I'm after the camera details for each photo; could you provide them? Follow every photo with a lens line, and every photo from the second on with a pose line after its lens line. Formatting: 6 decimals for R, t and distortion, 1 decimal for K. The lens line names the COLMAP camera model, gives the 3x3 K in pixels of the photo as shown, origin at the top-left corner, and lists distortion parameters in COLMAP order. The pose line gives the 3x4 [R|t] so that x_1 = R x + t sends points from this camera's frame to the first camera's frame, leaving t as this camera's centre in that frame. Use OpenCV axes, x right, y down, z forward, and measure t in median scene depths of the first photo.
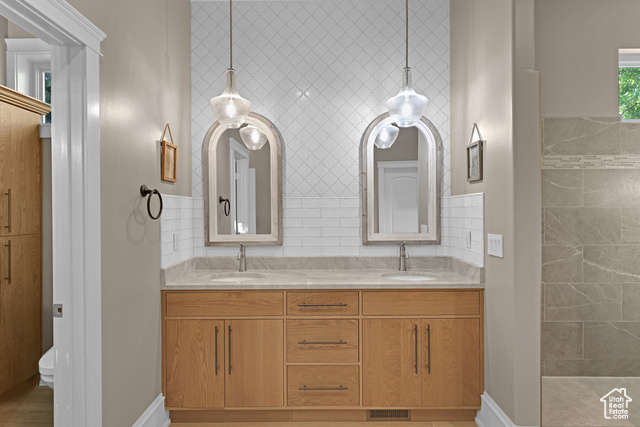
lens RADIAL K [[348.4, 0, 320.0], [0, 348.4, 212.6], [0, 0, 1]] dist [0.007211, -0.000876]
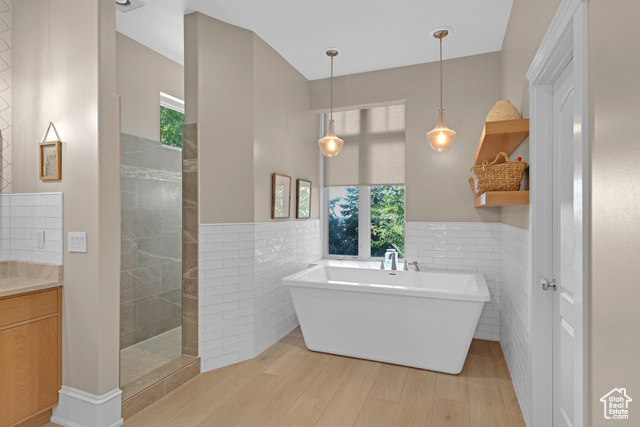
lens RADIAL K [[348.4, 0, 319.1], [0, 348.4, 212.7], [0, 0, 1]] dist [0.007211, -0.000876]
pose [[0.371484, 0.003952, 0.928431, -0.193545], [-0.000426, 0.999992, -0.004087, 0.006404], [-0.928439, 0.001123, 0.371482, -0.079270]]
